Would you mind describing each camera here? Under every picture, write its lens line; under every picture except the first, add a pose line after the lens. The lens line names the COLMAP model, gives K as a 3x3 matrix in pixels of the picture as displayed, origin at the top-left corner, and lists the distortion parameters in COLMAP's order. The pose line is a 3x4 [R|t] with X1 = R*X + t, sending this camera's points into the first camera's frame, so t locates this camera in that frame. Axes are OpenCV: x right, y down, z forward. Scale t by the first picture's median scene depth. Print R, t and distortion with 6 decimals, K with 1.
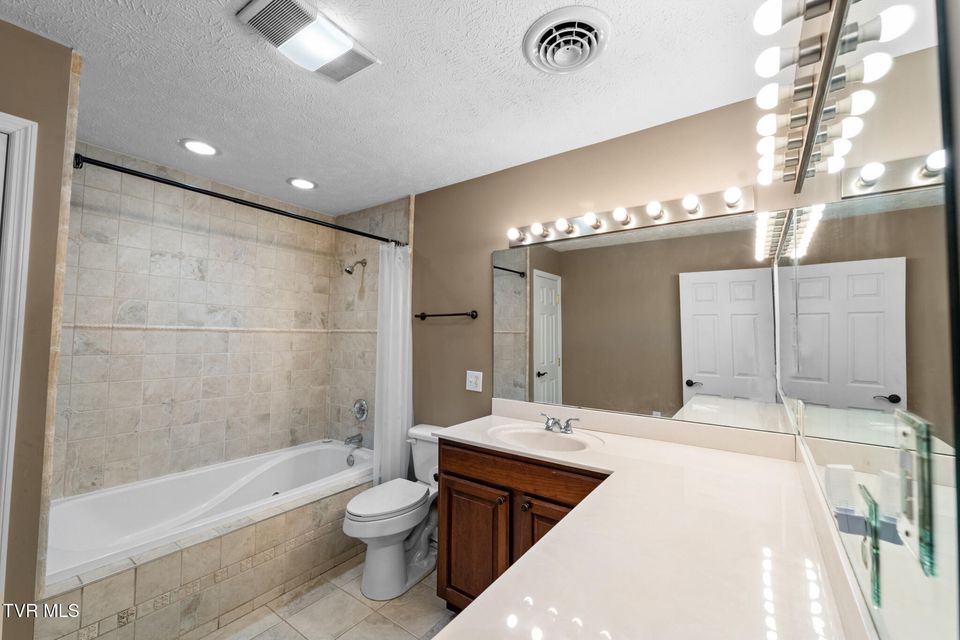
lens RADIAL K [[386.1, 0, 482.3], [0, 386.1, 319.0], [0, 0, 1]] dist [-0.000506, -0.001421]
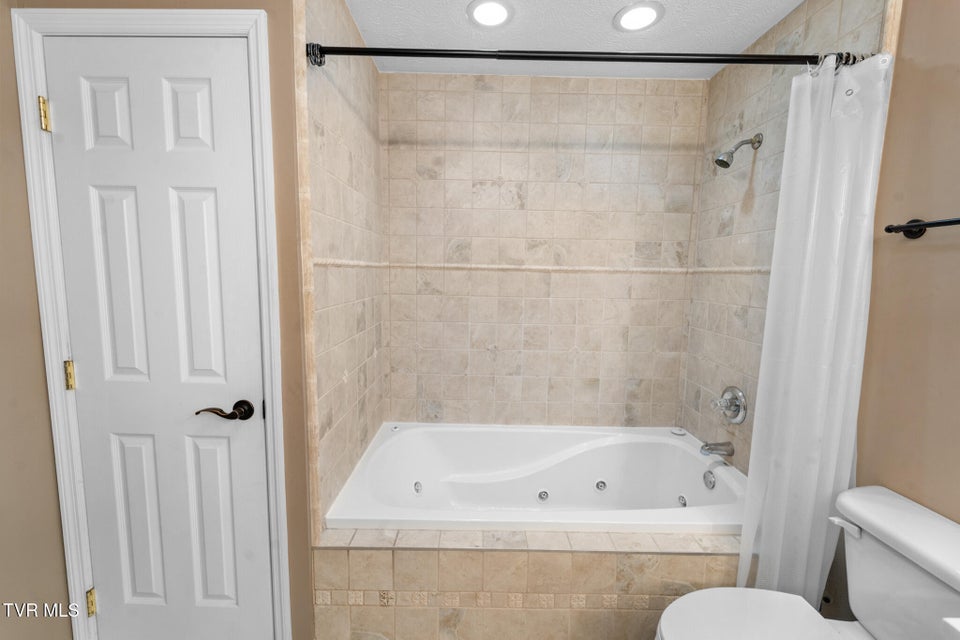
lens RADIAL K [[386.1, 0, 477.3], [0, 386.1, 317.6], [0, 0, 1]] dist [-0.000506, -0.001421]
pose [[0.578892, 0.090081, -0.810413, -0.091310], [0.026817, 0.991238, 0.129337, 0.020749], [0.814963, -0.096605, 0.571404, 0.430438]]
